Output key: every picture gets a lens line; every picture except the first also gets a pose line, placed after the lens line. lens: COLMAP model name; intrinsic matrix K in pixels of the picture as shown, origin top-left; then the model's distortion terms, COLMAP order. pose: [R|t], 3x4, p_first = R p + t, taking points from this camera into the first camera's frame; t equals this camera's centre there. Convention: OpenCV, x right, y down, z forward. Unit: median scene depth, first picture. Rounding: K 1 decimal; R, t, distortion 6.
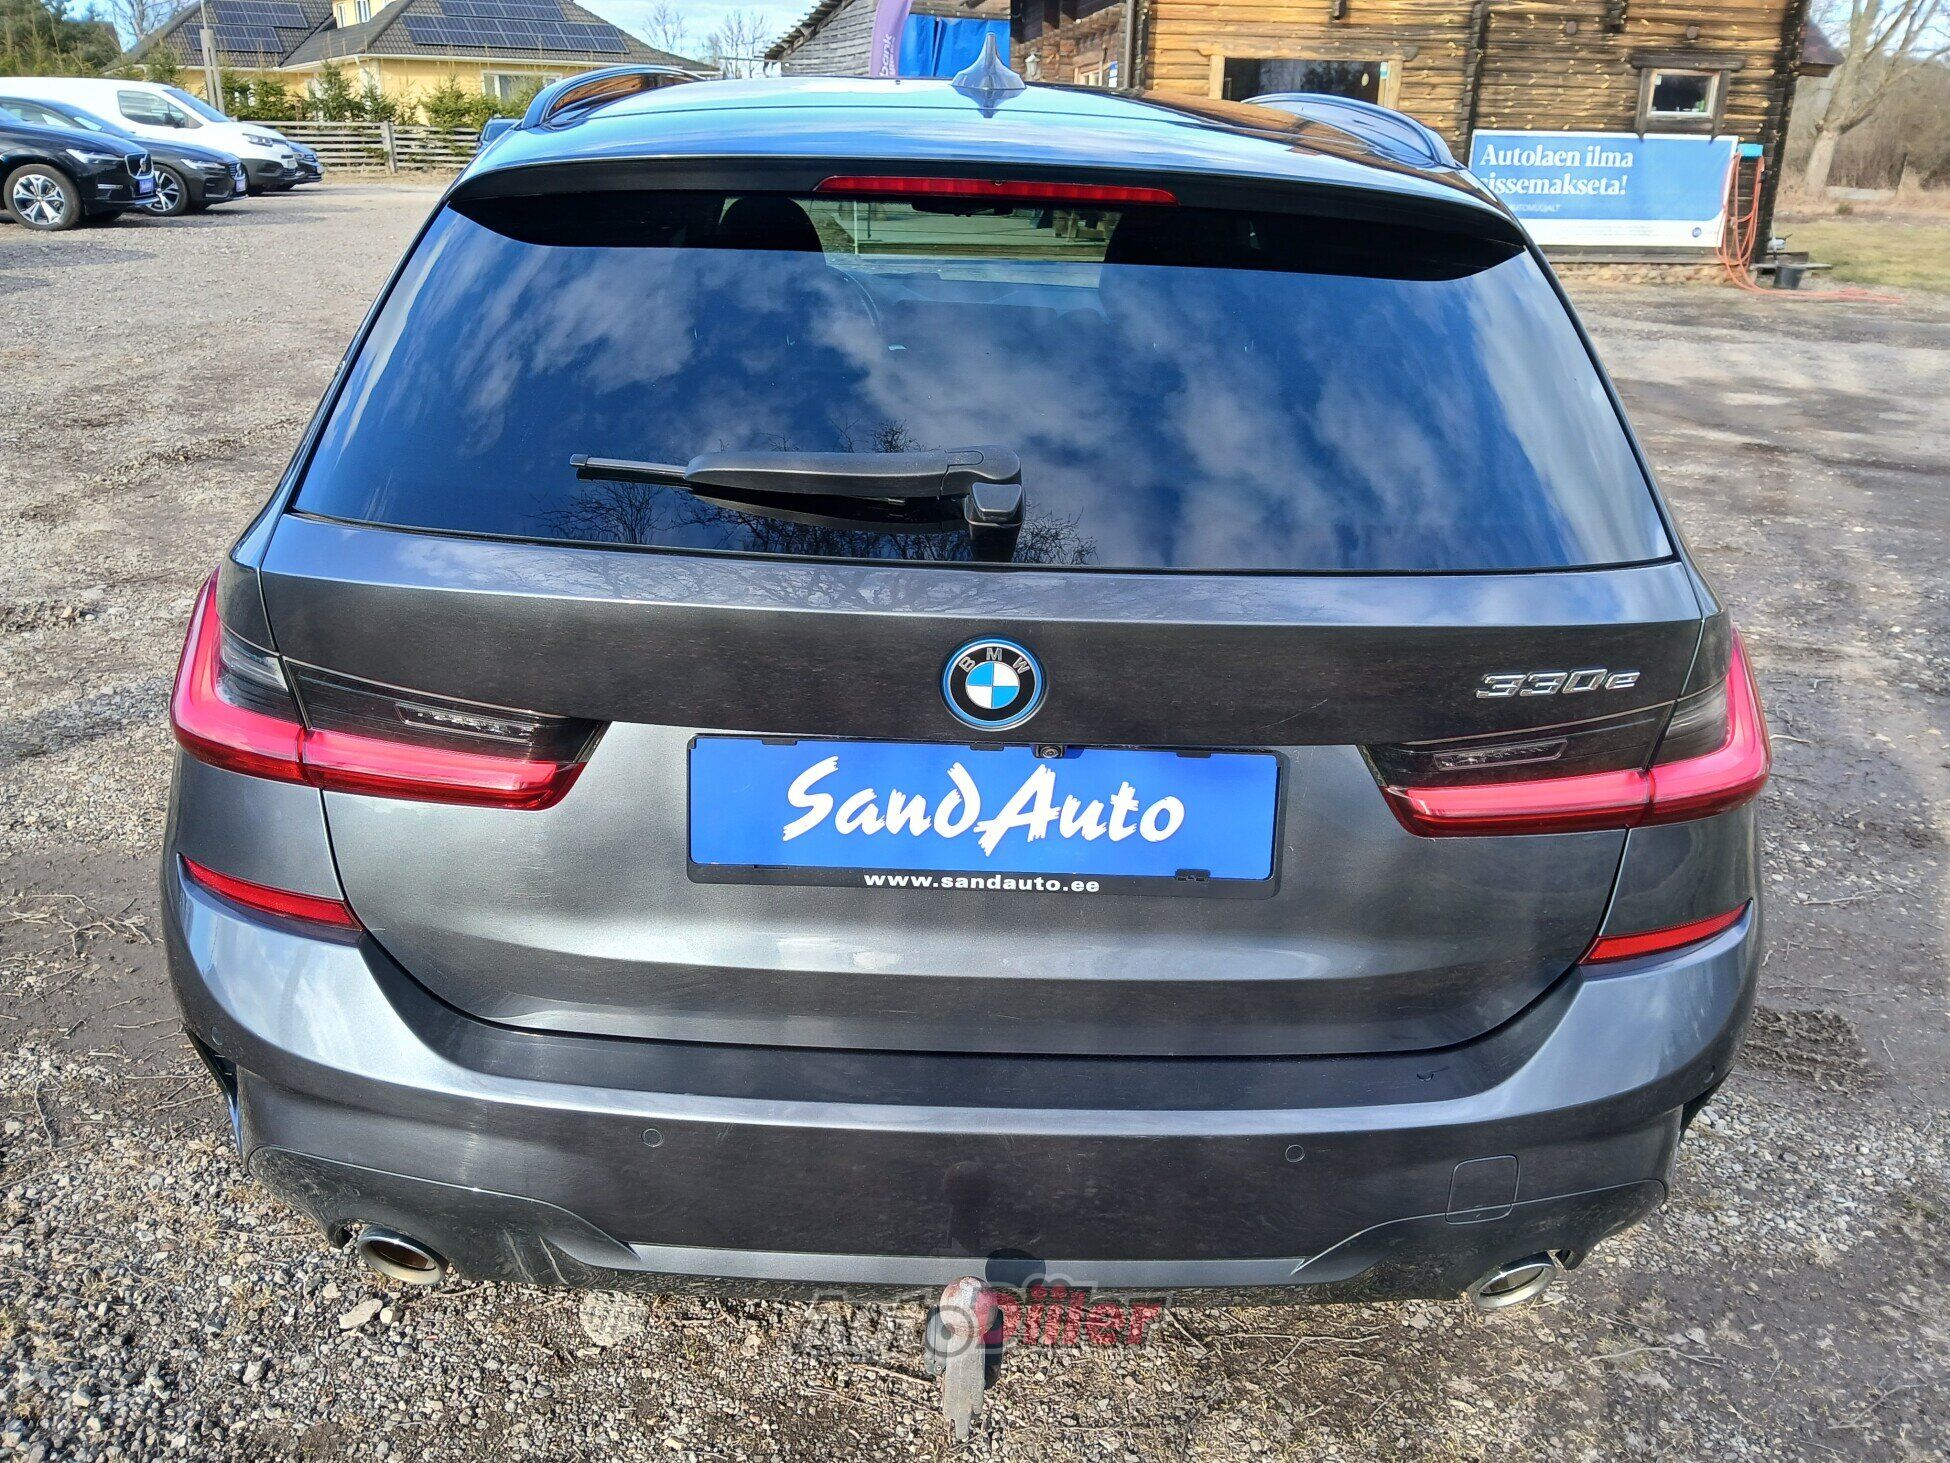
lens RADIAL K [[1521.4, 0, 974.0], [0, 1521.4, 745.8], [0, 0, 1]] dist [0.009232, -0.056289]
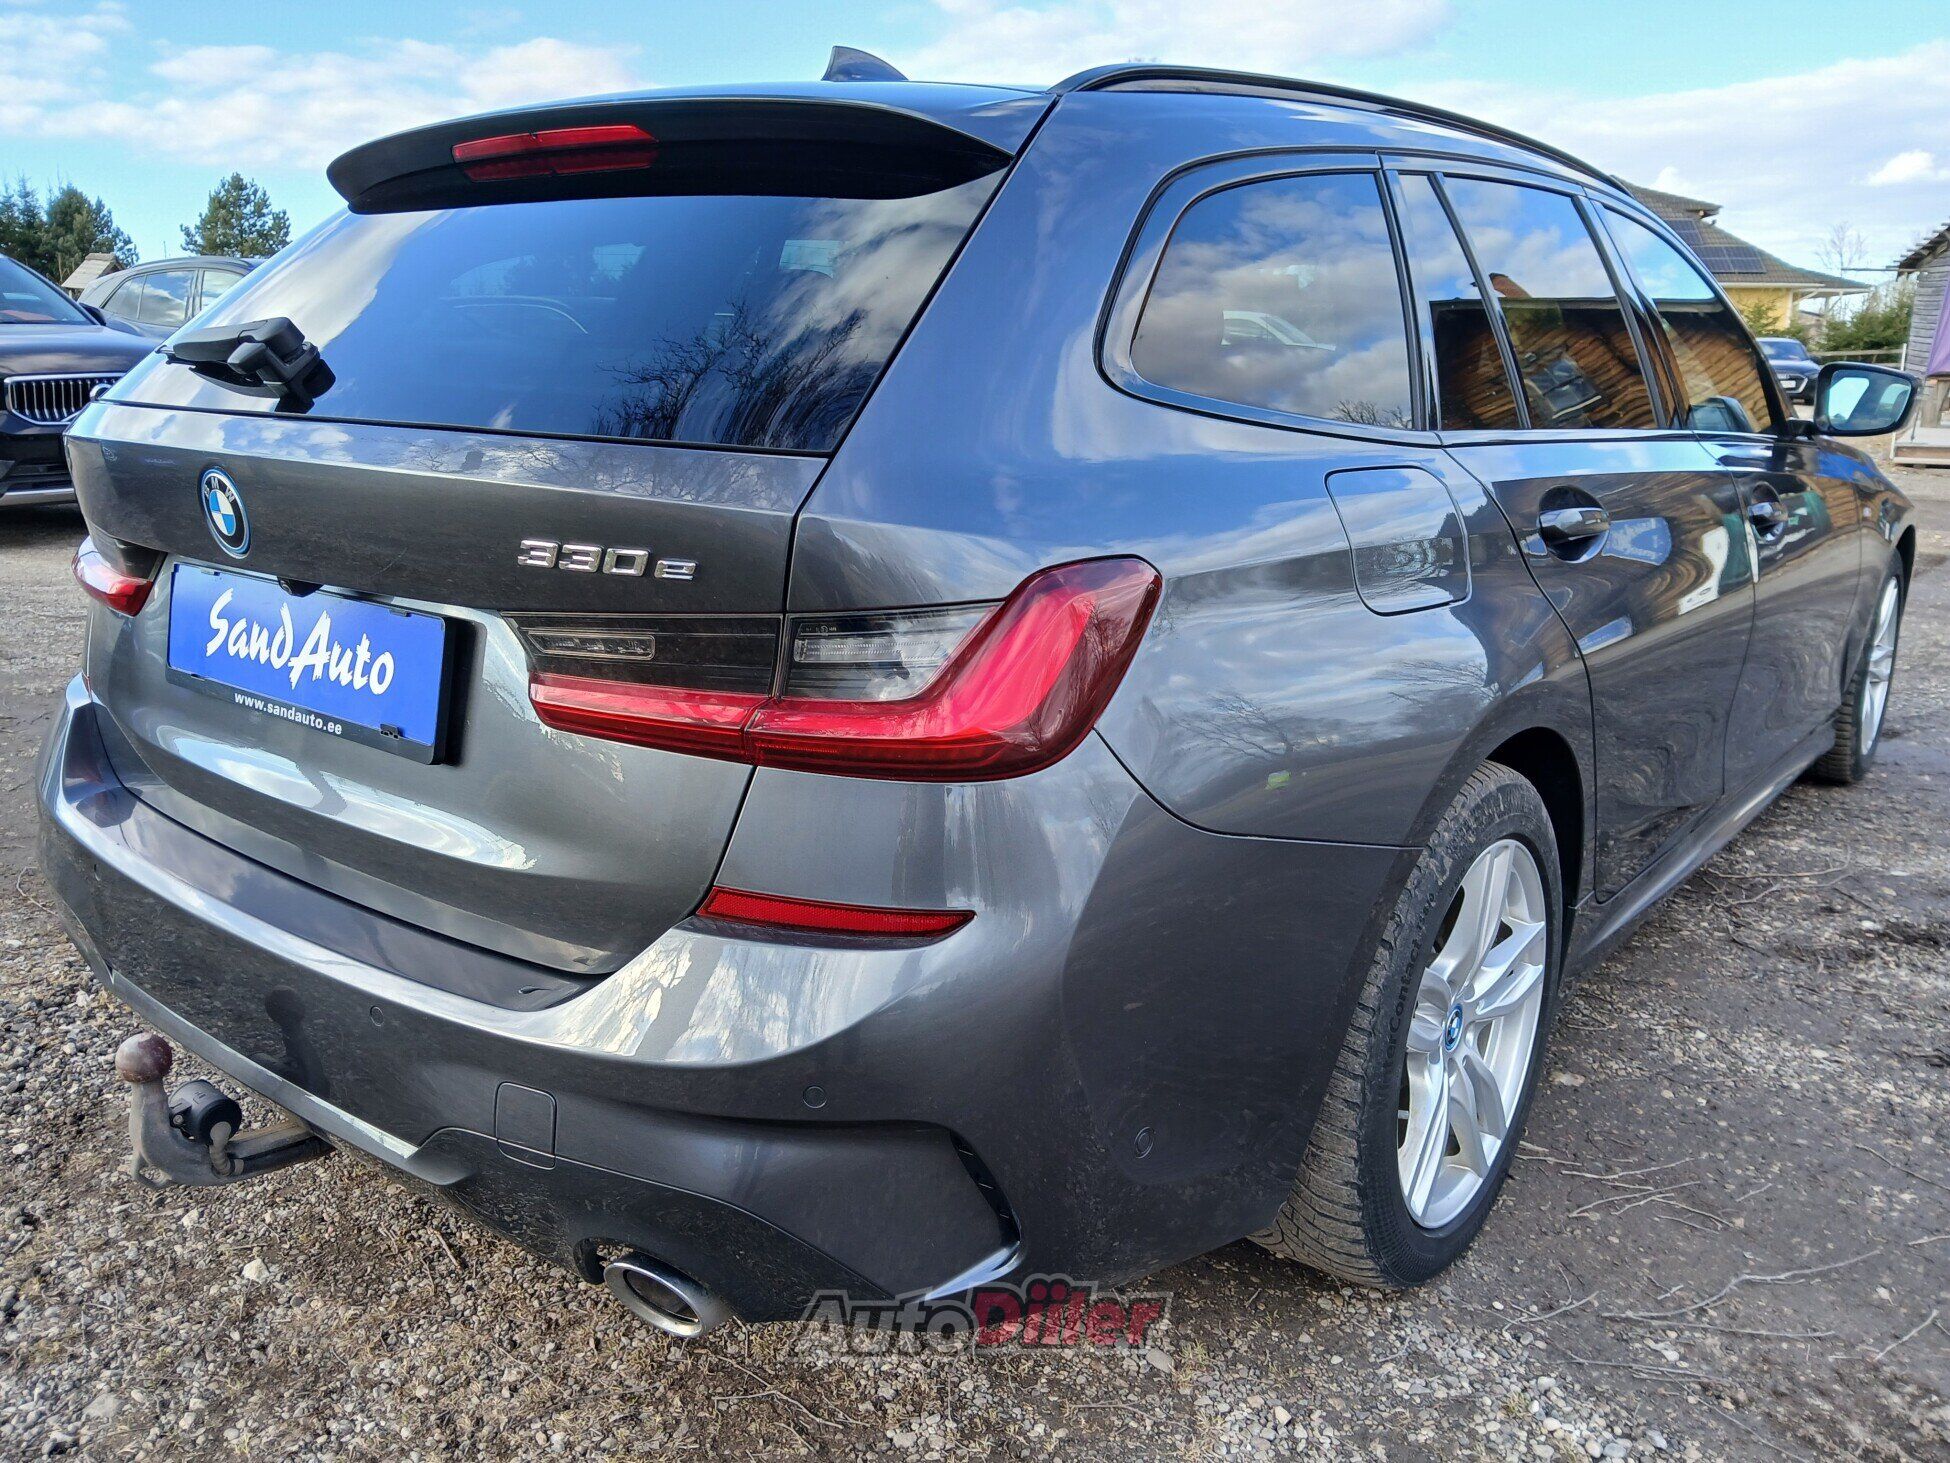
lens RADIAL K [[1521.4, 0, 964.2], [0, 1521.4, 751.3], [0, 0, 1]] dist [0.009232, -0.056289]
pose [[0.772302, 0.138506, -0.619973, 1.098809], [-0.219144, 0.974120, -0.055364, 0.070694], [0.596260, 0.178621, 0.782668, 0.422432]]
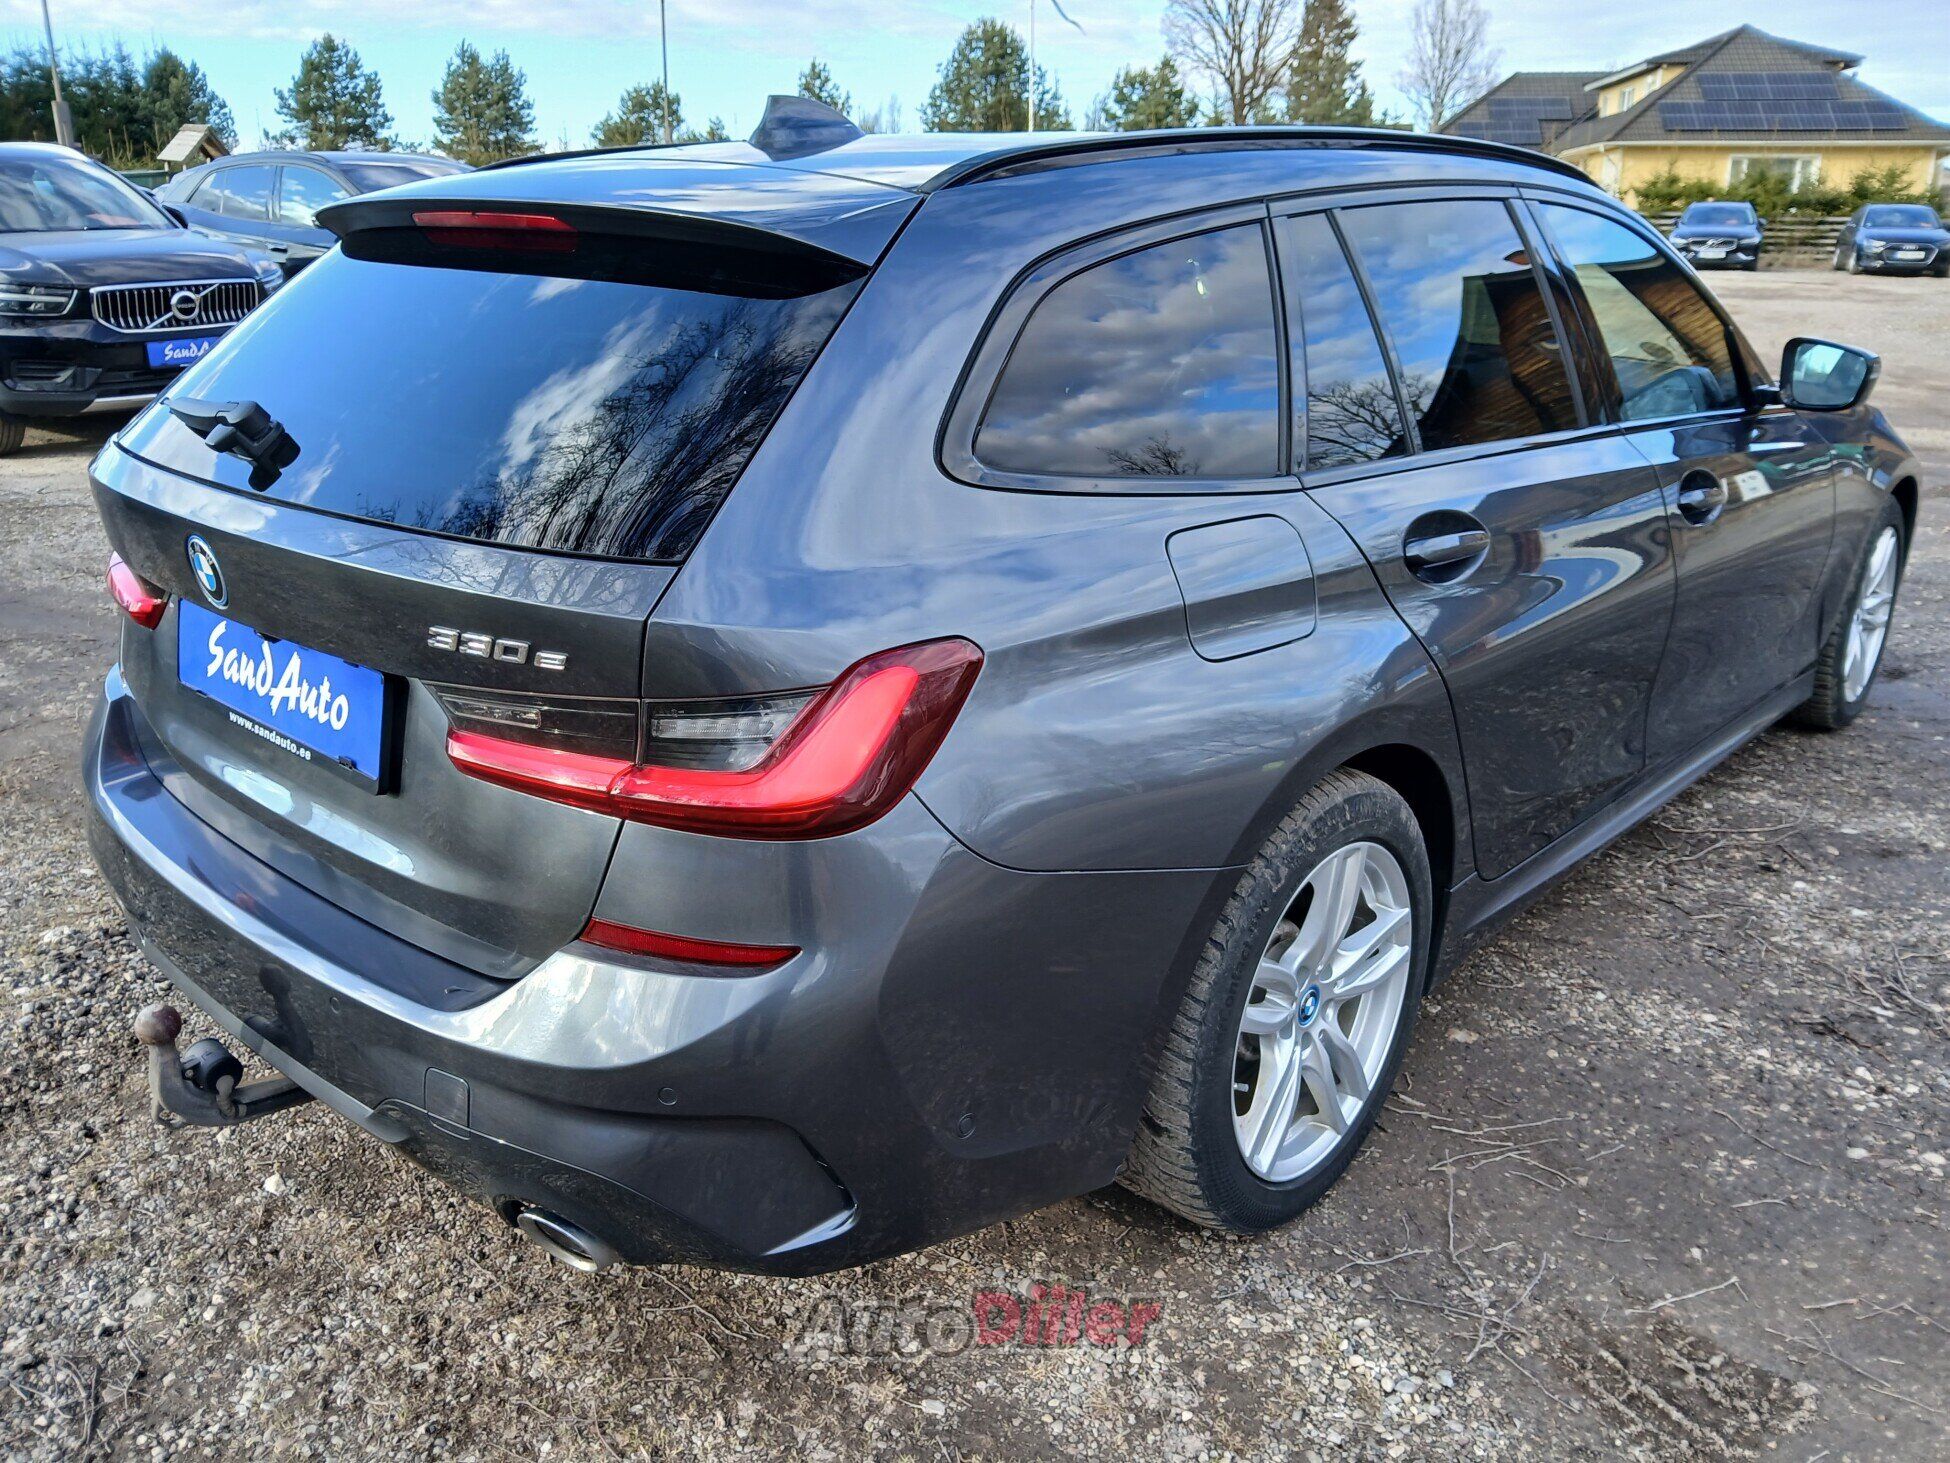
lens RADIAL K [[1521.4, 0, 964.9], [0, 1521.4, 751.4], [0, 0, 1]] dist [0.009232, -0.056289]
pose [[0.732714, 0.201600, -0.649991, 1.313273], [-0.232373, 0.971825, 0.039474, -0.088702], [0.639636, 0.122117, 0.758916, 0.385725]]
